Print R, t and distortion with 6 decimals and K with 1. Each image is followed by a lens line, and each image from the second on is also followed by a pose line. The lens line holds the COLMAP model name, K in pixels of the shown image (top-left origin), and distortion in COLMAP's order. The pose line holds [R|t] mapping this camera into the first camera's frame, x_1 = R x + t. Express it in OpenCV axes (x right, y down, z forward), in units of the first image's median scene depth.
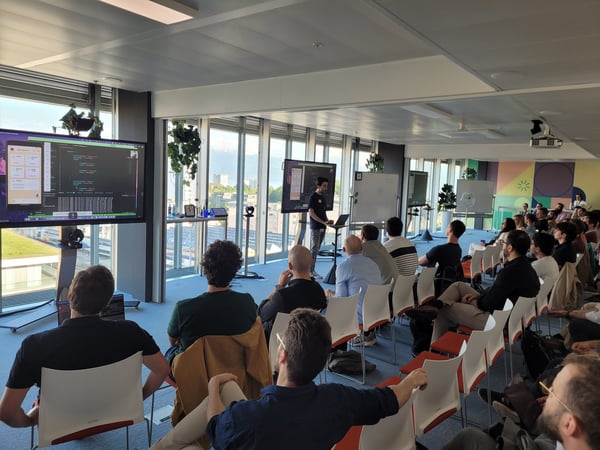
lens RADIAL K [[449.4, 0, 307.2], [0, 449.4, 216.9], [0, 0, 1]] dist [0.054731, -0.040650]
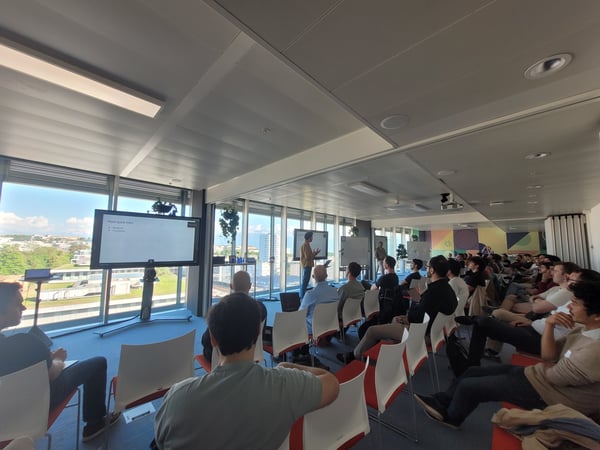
lens RADIAL K [[233.8, 0, 303.1], [0, 233.8, 228.2], [0, 0, 1]] dist [0.000884, 0.000115]
pose [[0.992175, -0.046560, -0.115853, 0.092380], [0.026021, 0.984604, -0.172855, 0.026232], [0.122117, 0.168488, 0.978110, 0.143692]]
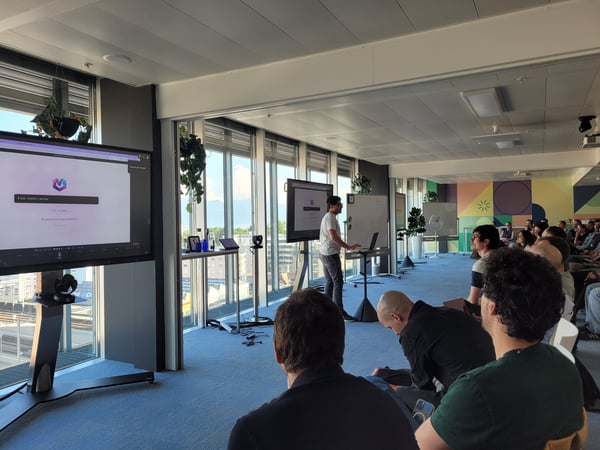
lens RADIAL K [[449.4, 0, 303.1], [0, 449.4, 217.6], [0, 0, 1]] dist [0.054731, -0.040650]
pose [[0.984960, -0.060600, 0.161805, -0.175840], [0.074071, 0.994154, -0.078557, 0.014447], [-0.156099, 0.089360, 0.983691, 0.178865]]
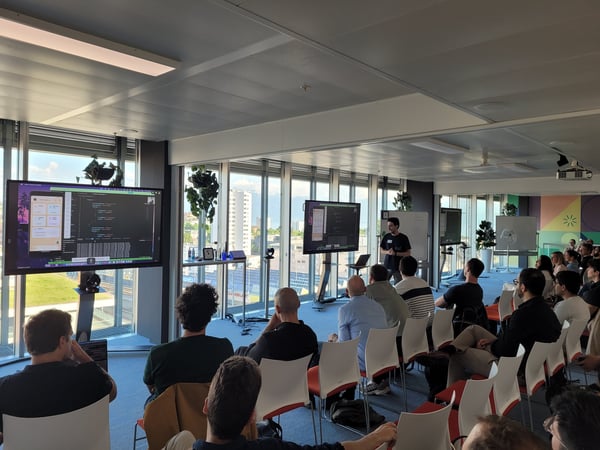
lens RADIAL K [[449.4, 0, 303.1], [0, 449.4, 217.5], [0, 0, 1]] dist [0.054731, -0.040650]
pose [[0.994416, -0.027790, -0.101807, 0.049402], [0.018533, 0.995700, -0.090764, 0.000851], [0.103892, 0.088371, 0.990655, 0.010438]]
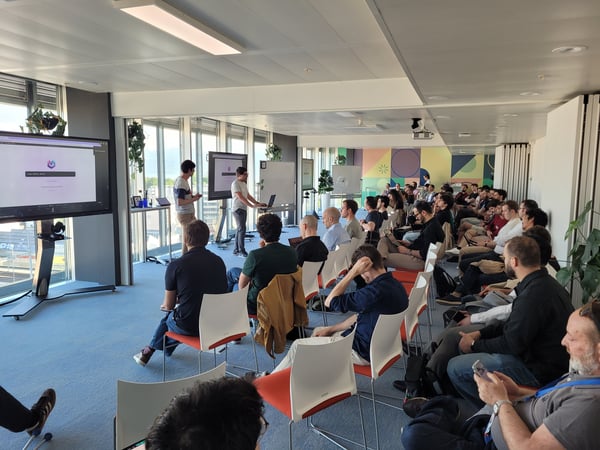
lens RADIAL K [[449.4, 0, 304.1], [0, 449.4, 219.8], [0, 0, 1]] dist [0.054731, -0.040650]
pose [[0.951101, -0.068879, 0.301102, -0.185423], [0.059349, 0.997407, 0.040696, 0.008228], [-0.303124, -0.020836, 0.952723, -0.135263]]
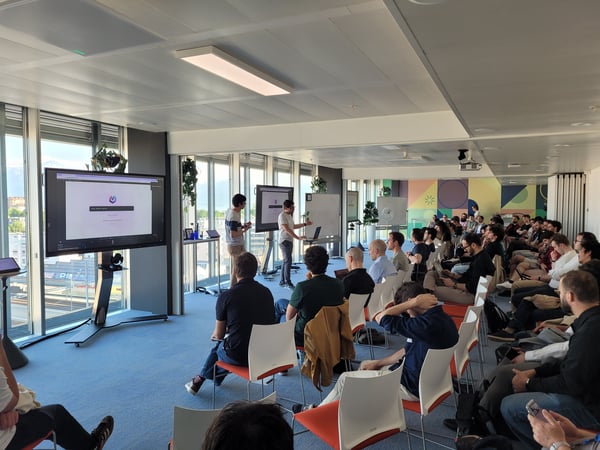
lens RADIAL K [[449.4, 0, 308.0], [0, 449.4, 223.9], [0, 0, 1]] dist [0.054731, -0.040650]
pose [[0.974545, -0.053266, 0.217772, -0.189946], [0.060095, 0.997883, -0.024848, 0.006460], [-0.215988, 0.037302, 0.975683, -0.143889]]
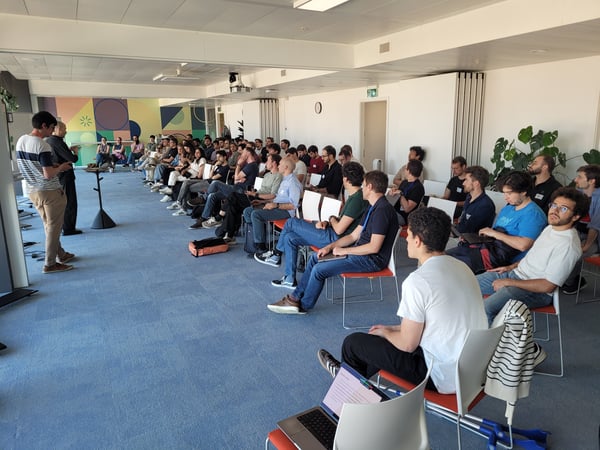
lens RADIAL K [[449.4, 0, 311.1], [0, 449.4, 220.5], [0, 0, 1]] dist [0.054731, -0.040650]
pose [[0.428552, -0.238875, 0.871368, -0.607272], [0.105034, 0.971050, 0.214545, -0.036317], [-0.897391, -0.000421, 0.441235, 0.139810]]
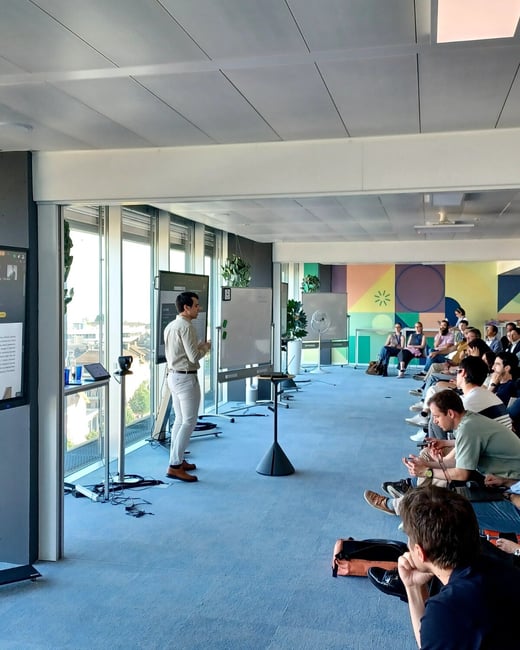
lens RADIAL K [[717.3, 0, 249.6], [0, 717.3, 312.7], [0, 0, 1]] dist [0.072857, 0.000000]
pose [[0.920234, -0.048552, 0.388346, -0.329166], [0.070385, 0.996628, -0.042184, -0.028944], [-0.384989, 0.066152, 0.920548, 0.112477]]
